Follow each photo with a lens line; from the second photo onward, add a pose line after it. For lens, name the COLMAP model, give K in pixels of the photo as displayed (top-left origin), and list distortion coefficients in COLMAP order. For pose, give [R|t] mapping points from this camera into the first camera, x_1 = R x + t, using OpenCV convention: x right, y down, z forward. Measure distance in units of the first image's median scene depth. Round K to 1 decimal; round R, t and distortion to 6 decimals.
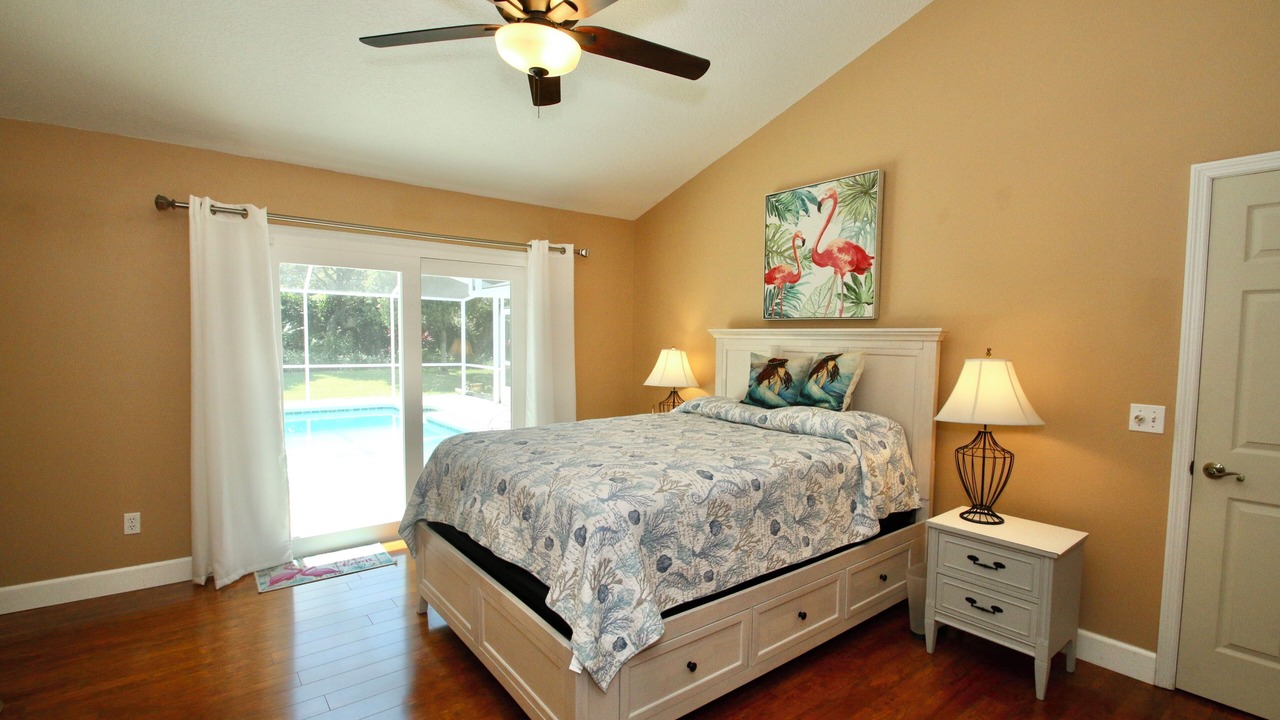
lens RADIAL K [[583.8, 0, 631.2], [0, 583.8, 360.0], [0, 0, 1]] dist [0.003676, 0.000194]
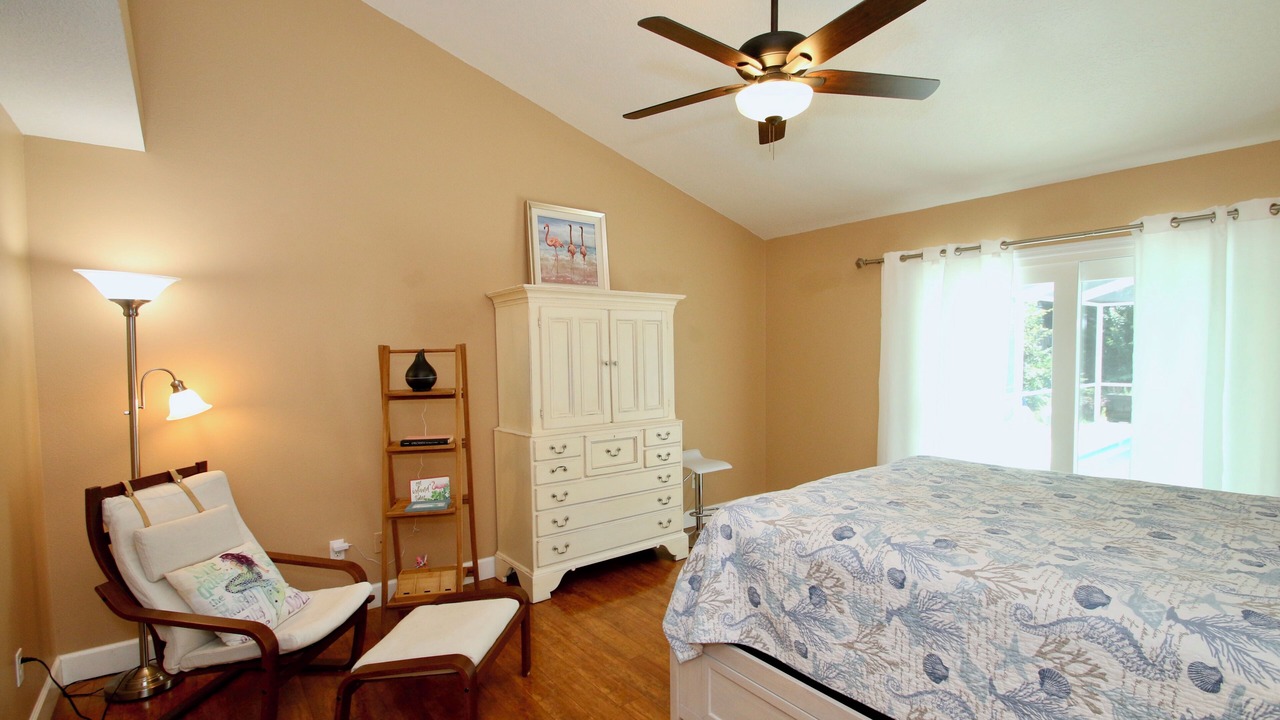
lens RADIAL K [[583.8, 0, 641.5], [0, 583.8, 361.2], [0, 0, 1]] dist [0.003676, 0.000194]
pose [[0.010009, -0.003387, -0.999944, 0.556117], [-0.035325, 0.999369, -0.003739, -0.012088], [0.999326, 0.035360, 0.009883, 0.443086]]
